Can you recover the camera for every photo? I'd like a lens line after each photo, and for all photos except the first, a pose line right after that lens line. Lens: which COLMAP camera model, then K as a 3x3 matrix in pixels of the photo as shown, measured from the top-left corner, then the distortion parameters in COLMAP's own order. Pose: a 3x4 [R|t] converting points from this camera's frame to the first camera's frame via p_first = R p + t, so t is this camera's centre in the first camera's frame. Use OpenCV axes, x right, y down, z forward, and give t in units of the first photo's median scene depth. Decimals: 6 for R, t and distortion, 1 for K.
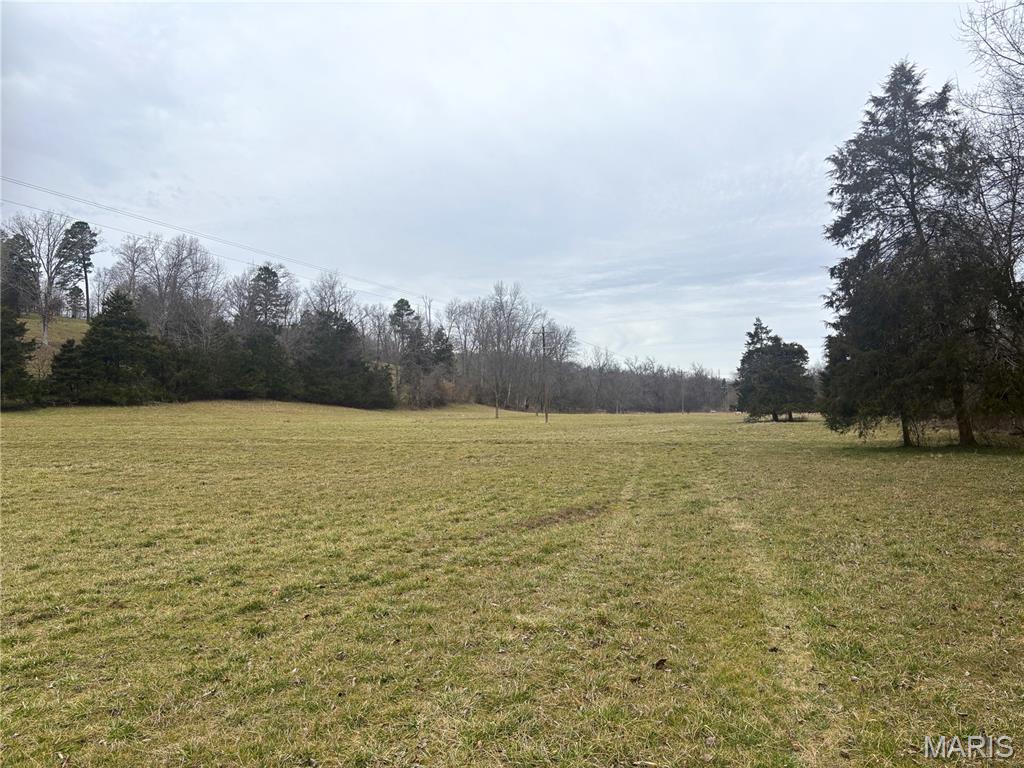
lens RADIAL K [[773.7, 0, 512.0], [0, 773.7, 384.0], [0, 0, 1]] dist [0.129254, -0.142957]
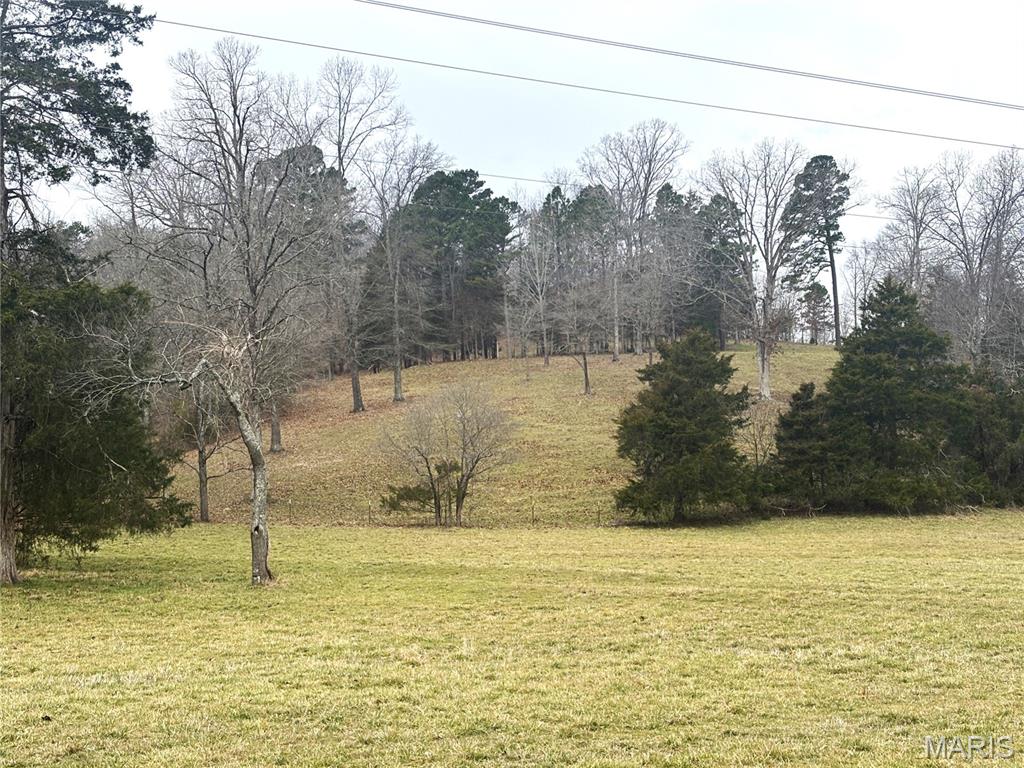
lens RADIAL K [[1698.7, 0, 512.0], [0, 1698.7, 384.0], [0, 0, 1]] dist [0.257543, -1.091044]
pose [[0.776242, -0.053826, -0.628133, -0.013187], [0.023850, 0.998143, -0.056059, 0.000592], [0.629984, 0.028534, 0.776084, 0.027005]]
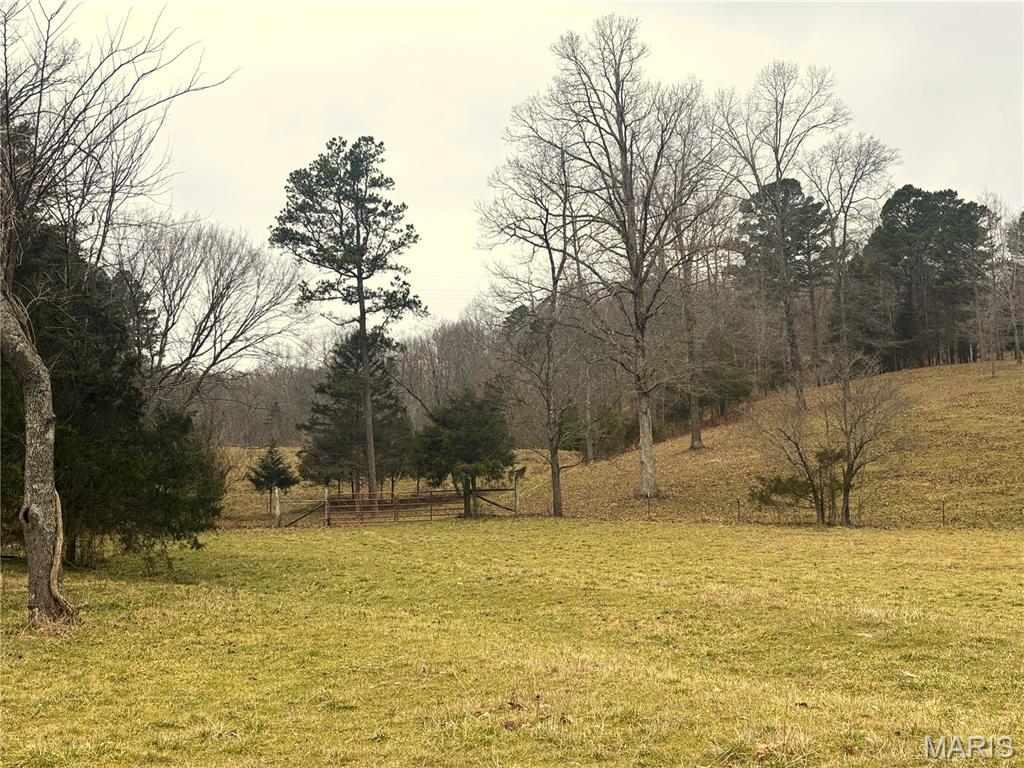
lens RADIAL K [[1261.8, 0, 512.0], [0, 1261.8, 384.0], [0, 0, 1]] dist [0.305082, -1.152407]
pose [[0.471475, -0.095882, -0.876652, -0.141984], [0.024361, 0.995109, -0.095736, 0.010331], [0.881543, 0.023780, 0.471504, 0.255647]]
